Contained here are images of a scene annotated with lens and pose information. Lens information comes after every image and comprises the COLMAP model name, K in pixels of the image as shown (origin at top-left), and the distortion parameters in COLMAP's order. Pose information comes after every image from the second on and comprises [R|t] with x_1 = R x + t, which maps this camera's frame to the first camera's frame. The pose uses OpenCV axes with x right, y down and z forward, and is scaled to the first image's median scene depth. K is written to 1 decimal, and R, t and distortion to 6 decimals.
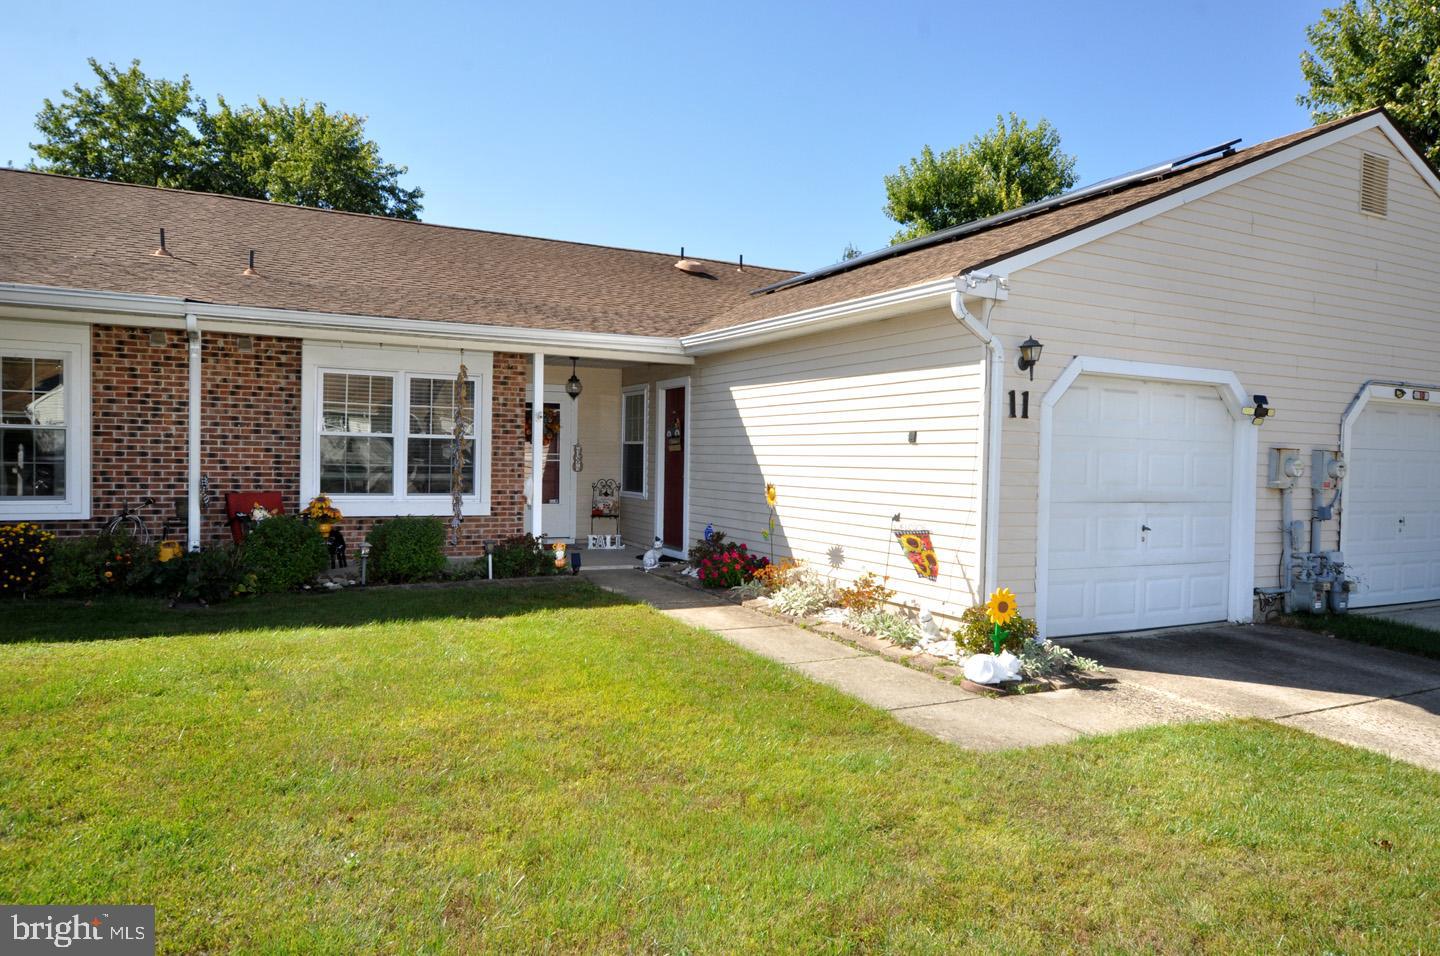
lens RADIAL K [[941.4, 0, 719.8], [0, 941.4, 477.1], [0, 0, 1]] dist [0.002536, -0.003755]
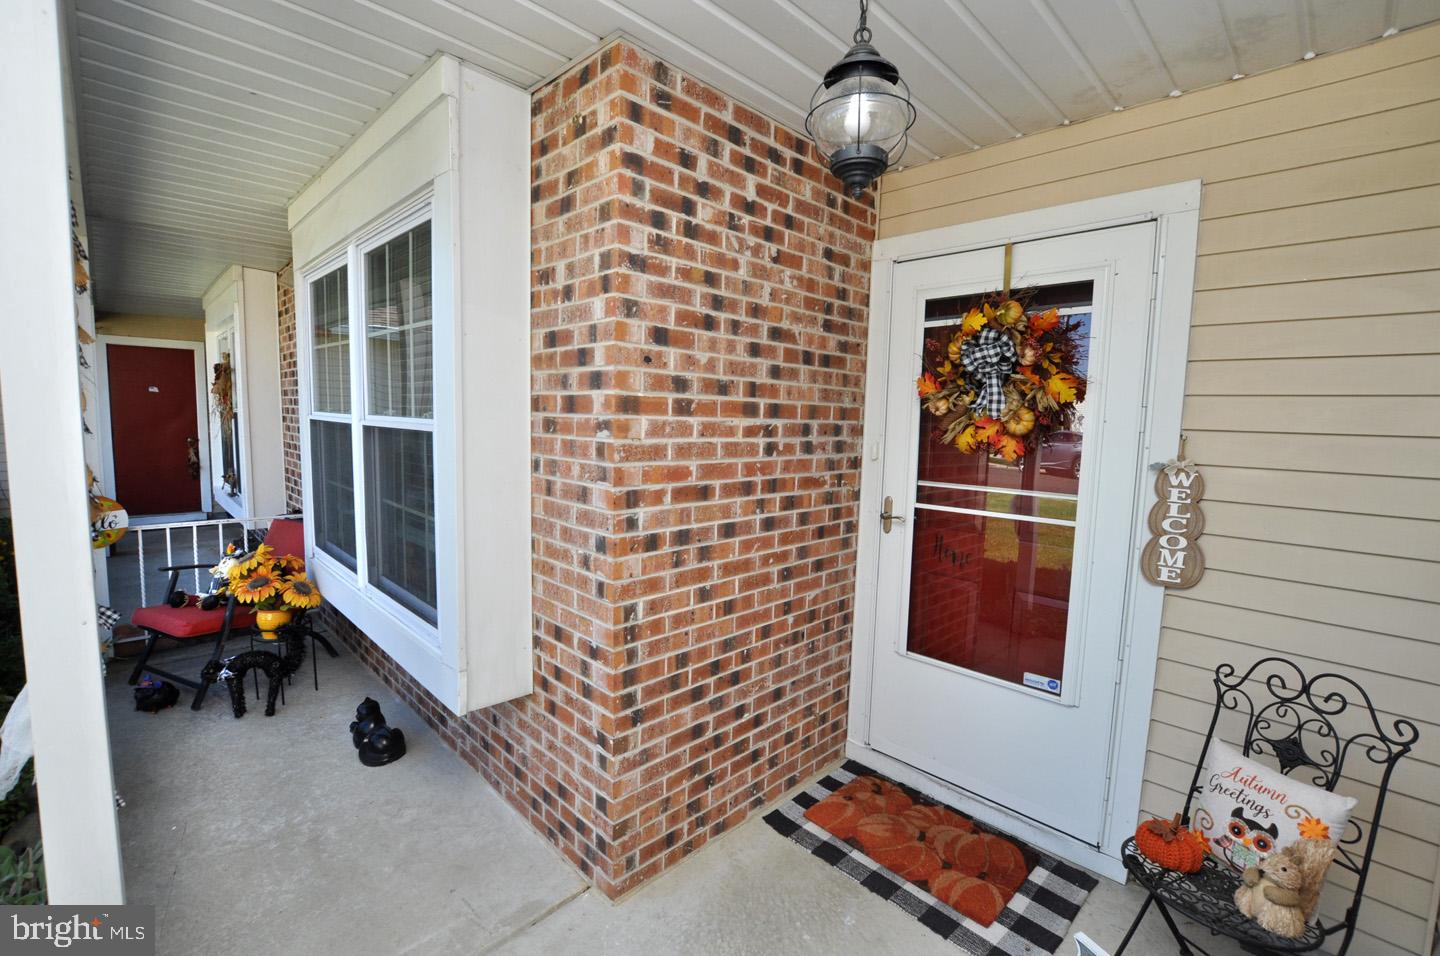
lens RADIAL K [[635.2, 0, 722.4], [0, 635.2, 480.8], [0, 0, 1]] dist [-0.033900, 0.001786]
pose [[0.302101, 0.082246, -0.949721, -0.067818], [-0.043601, 0.996421, 0.072421, -0.050931], [0.952278, 0.019531, 0.304606, 1.210265]]
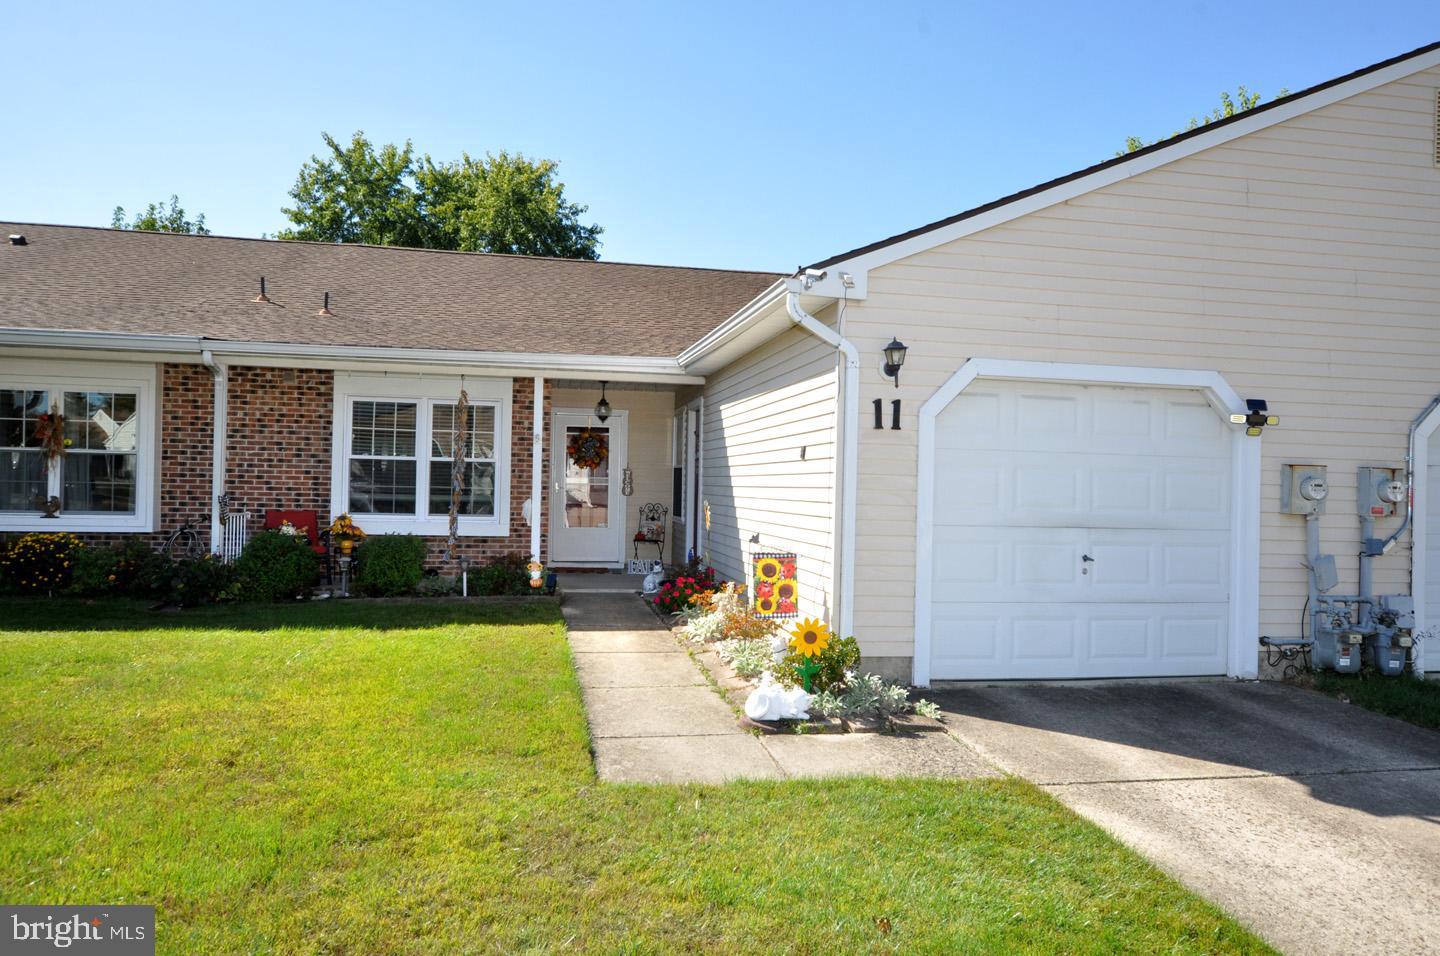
lens RADIAL K [[980.9, 0, 719.7], [0, 980.9, 478.2], [0, 0, 1]] dist [-0.002265, 0.003995]
pose [[0.959105, -0.000932, -0.283050, 0.331893], [-0.008429, 0.999457, -0.031853, 0.011138], [0.282926, 0.032936, 0.958576, 0.048564]]
